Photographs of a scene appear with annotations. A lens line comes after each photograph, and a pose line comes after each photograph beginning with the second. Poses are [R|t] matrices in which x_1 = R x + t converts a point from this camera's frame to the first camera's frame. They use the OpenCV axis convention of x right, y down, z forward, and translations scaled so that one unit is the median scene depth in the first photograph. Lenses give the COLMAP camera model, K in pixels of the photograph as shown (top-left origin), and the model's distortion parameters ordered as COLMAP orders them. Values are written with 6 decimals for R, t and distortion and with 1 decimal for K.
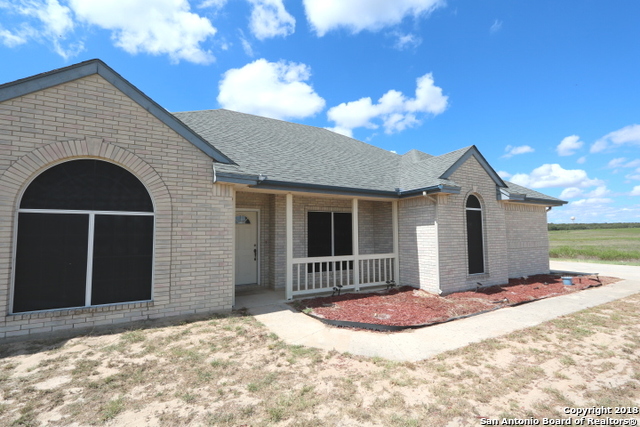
lens RADIAL K [[294.5, 0, 320.0], [0, 294.5, 213.5], [0, 0, 1]] dist [-0.000682, -0.000284]
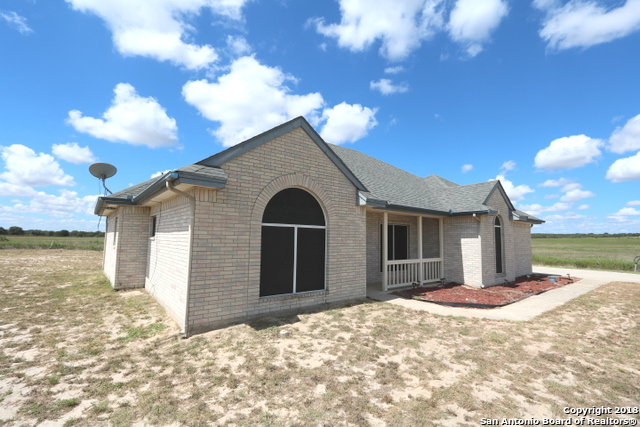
lens RADIAL K [[294.5, 0, 320.0], [0, 294.5, 213.5], [0, 0, 1]] dist [-0.000682, -0.000284]
pose [[0.987324, 0.035884, 0.154610, -0.584381], [-0.033923, 0.999307, -0.015302, -0.029930], [-0.155052, 0.009863, 0.987857, -0.263590]]
